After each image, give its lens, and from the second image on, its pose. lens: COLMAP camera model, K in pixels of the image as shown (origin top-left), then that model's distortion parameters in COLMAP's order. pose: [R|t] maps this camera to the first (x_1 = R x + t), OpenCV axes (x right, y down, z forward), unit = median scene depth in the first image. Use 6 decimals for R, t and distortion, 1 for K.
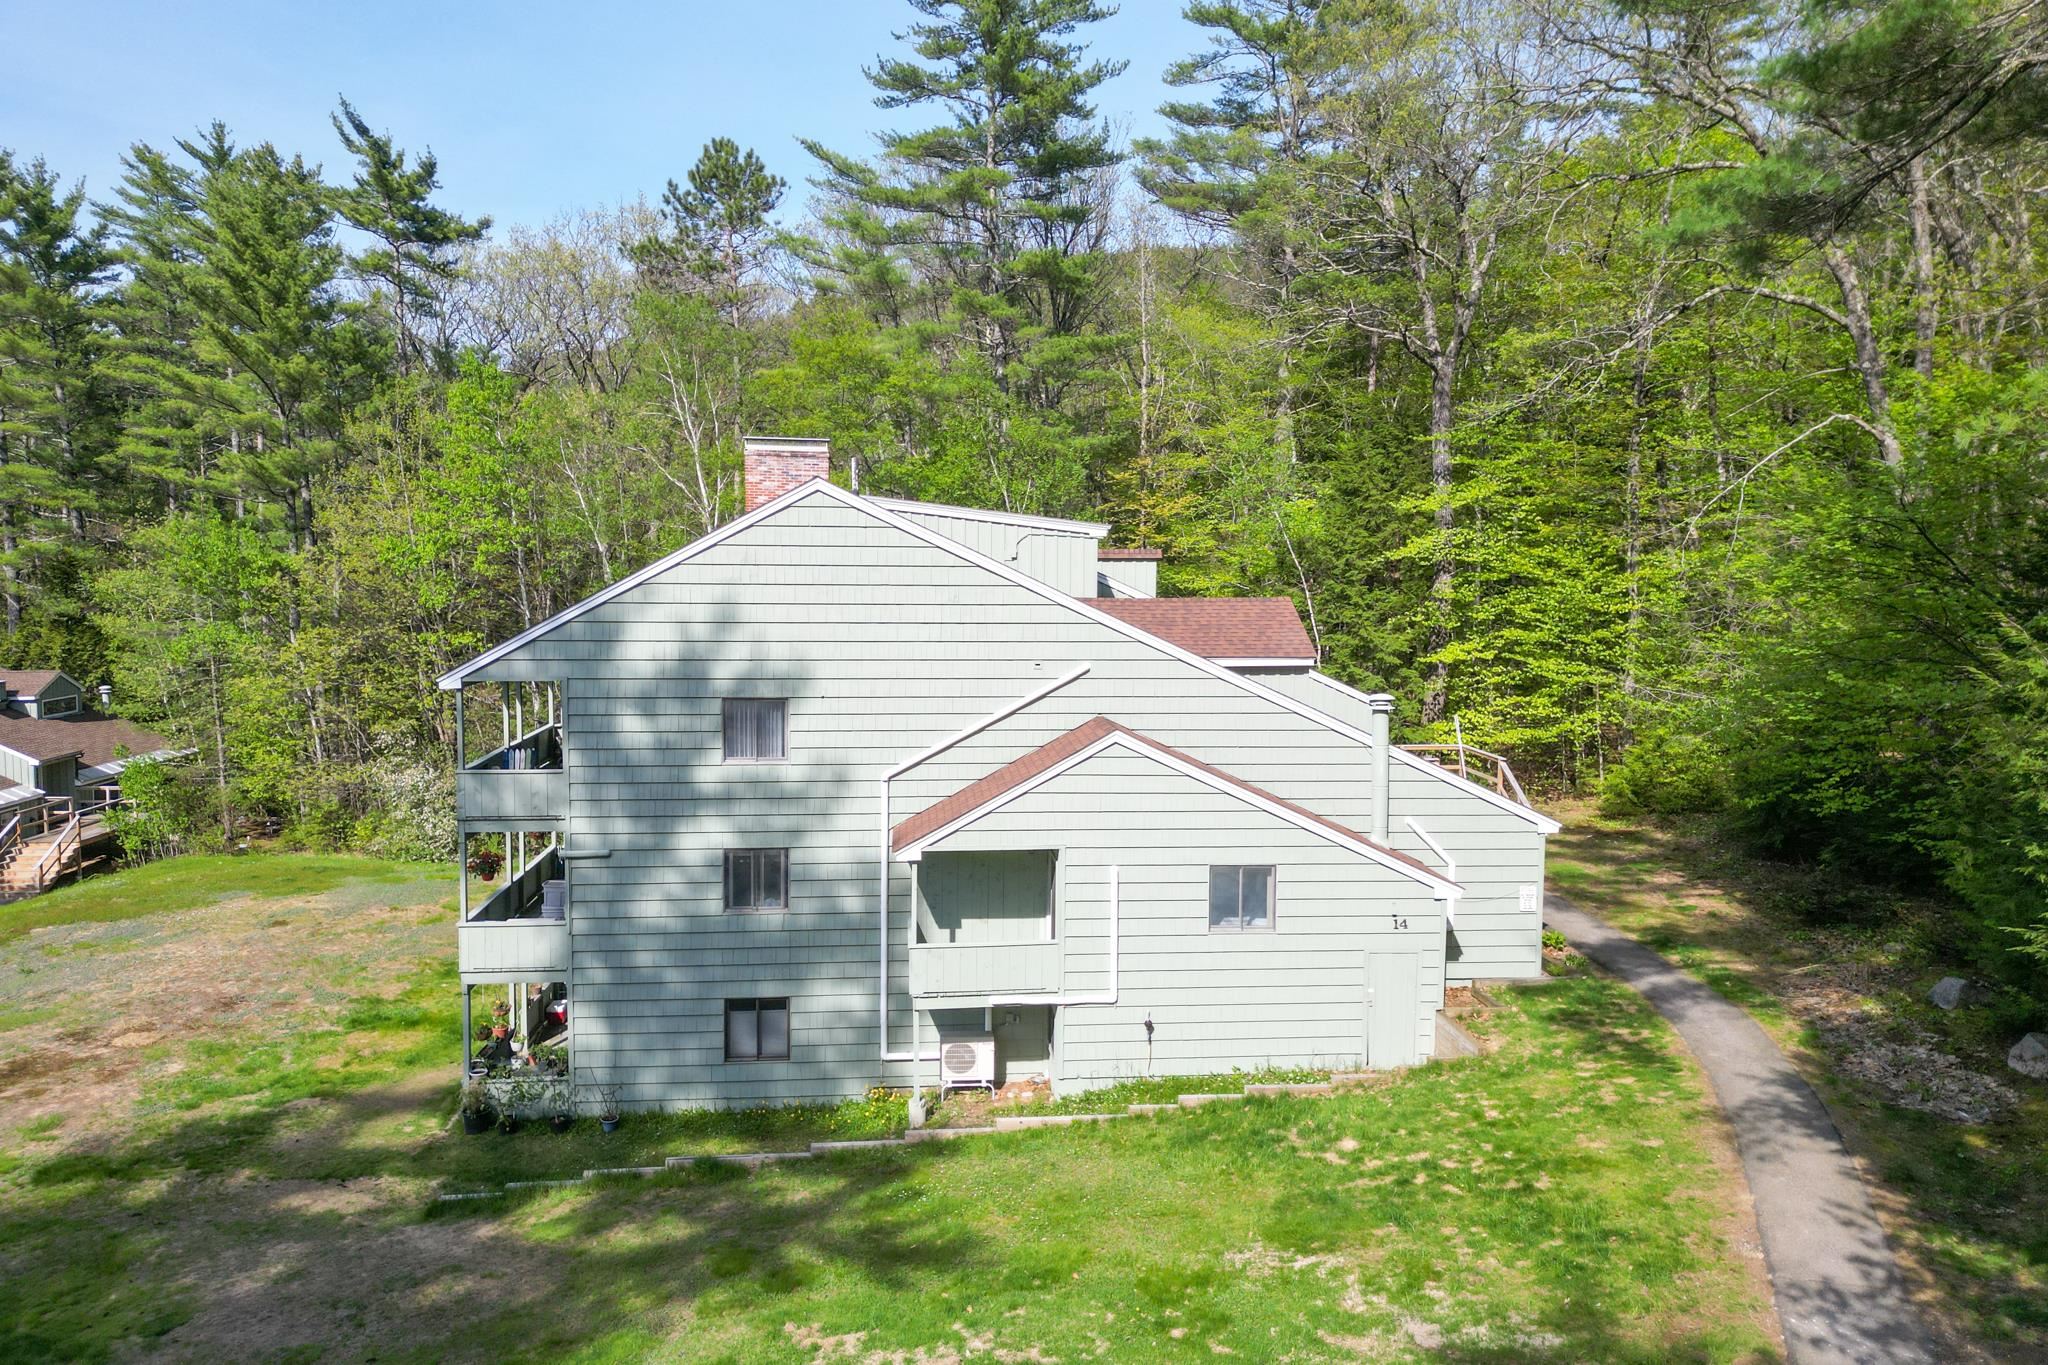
lens RADIAL K [[1423.1, 0, 1070.1], [0, 1423.1, 680.5], [0, 0, 1]] dist [0.041440, -0.018335]
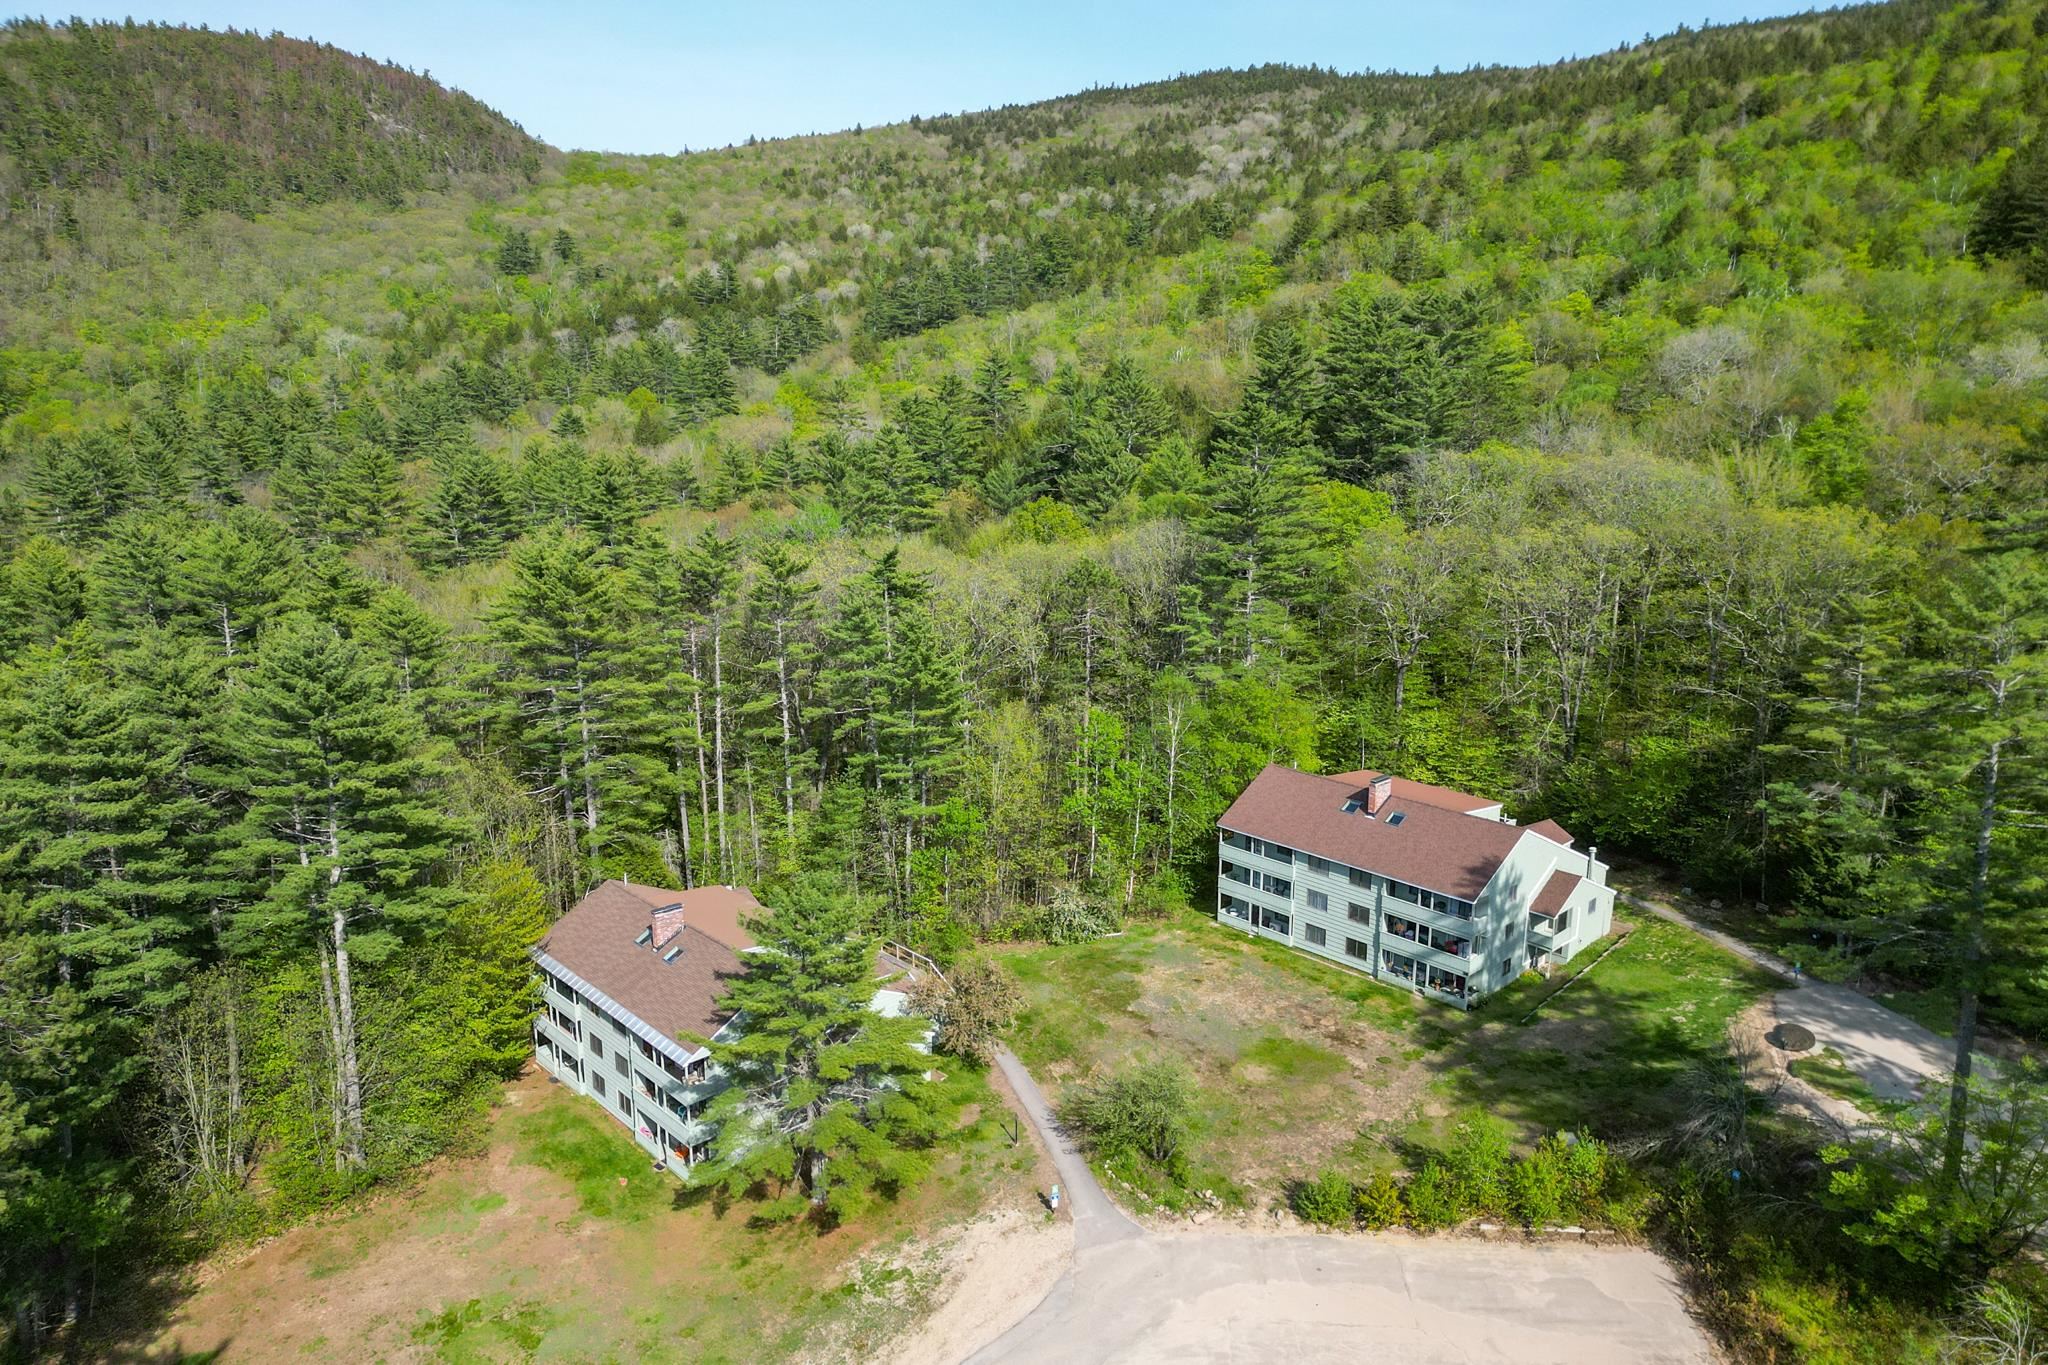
lens RADIAL K [[1423.1, 0, 1026.7], [0, 1423.1, 736.9], [0, 0, 1]] dist [0.041440, -0.018335]
pose [[0.789570, -0.187822, 0.584211, -3.401339], [0.066654, 0.972626, 0.222613, -1.307196], [-0.610030, -0.136829, 0.780475, -1.135418]]
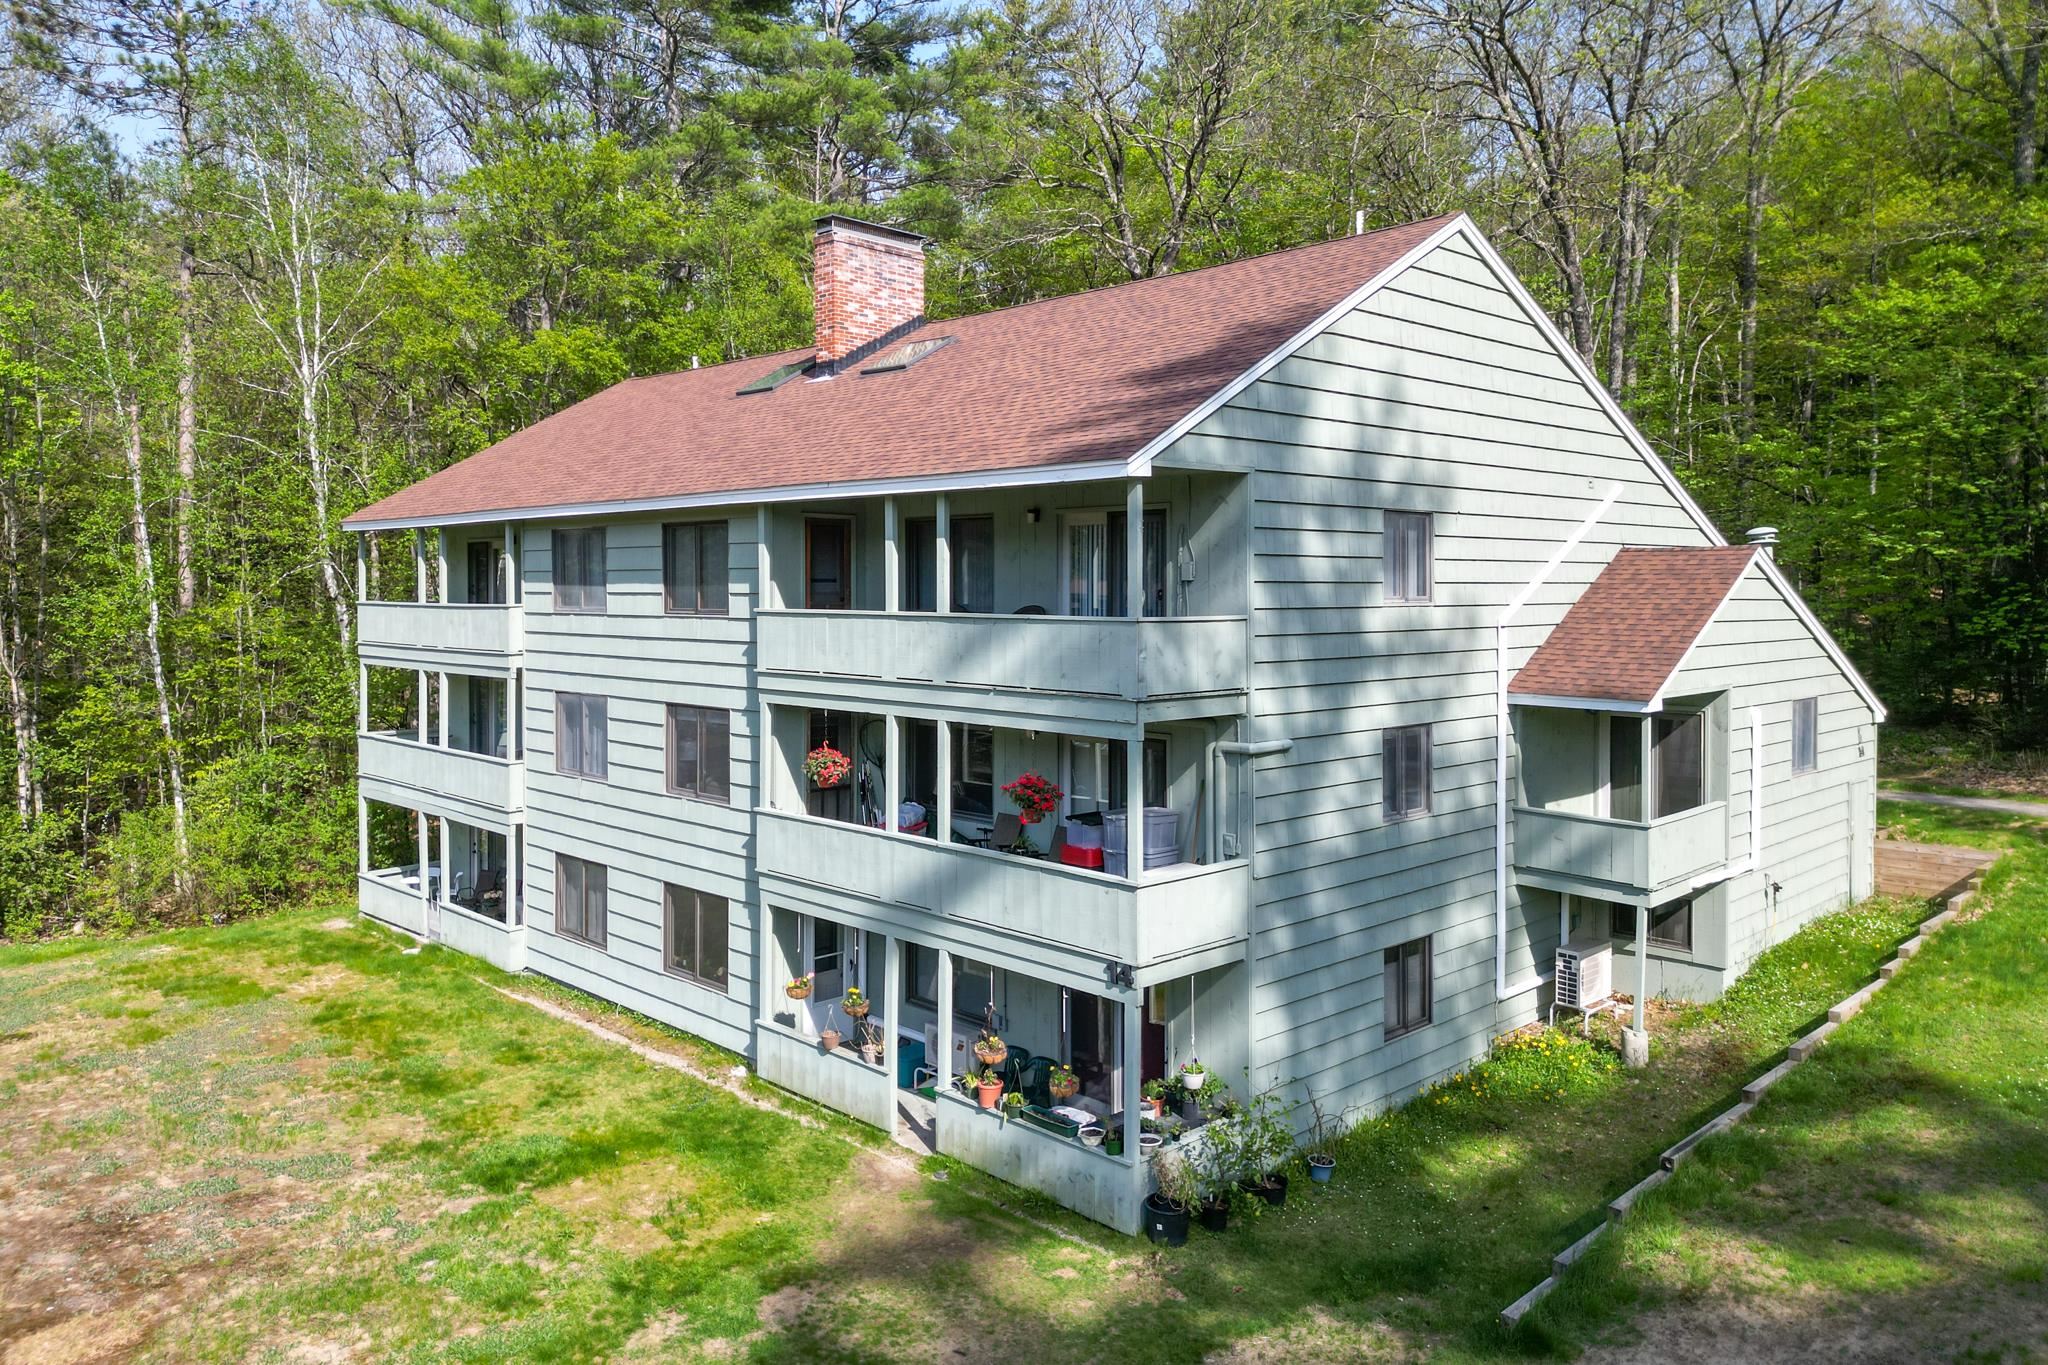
lens RADIAL K [[1423.1, 0, 1033.4], [0, 1423.1, 616.4], [0, 0, 1]] dist [0.041440, -0.018335]
pose [[0.781807, -0.019504, 0.623216, -0.809497], [0.058822, 0.997360, -0.042576, 0.083180], [-0.620740, 0.069945, 0.780890, 0.561216]]
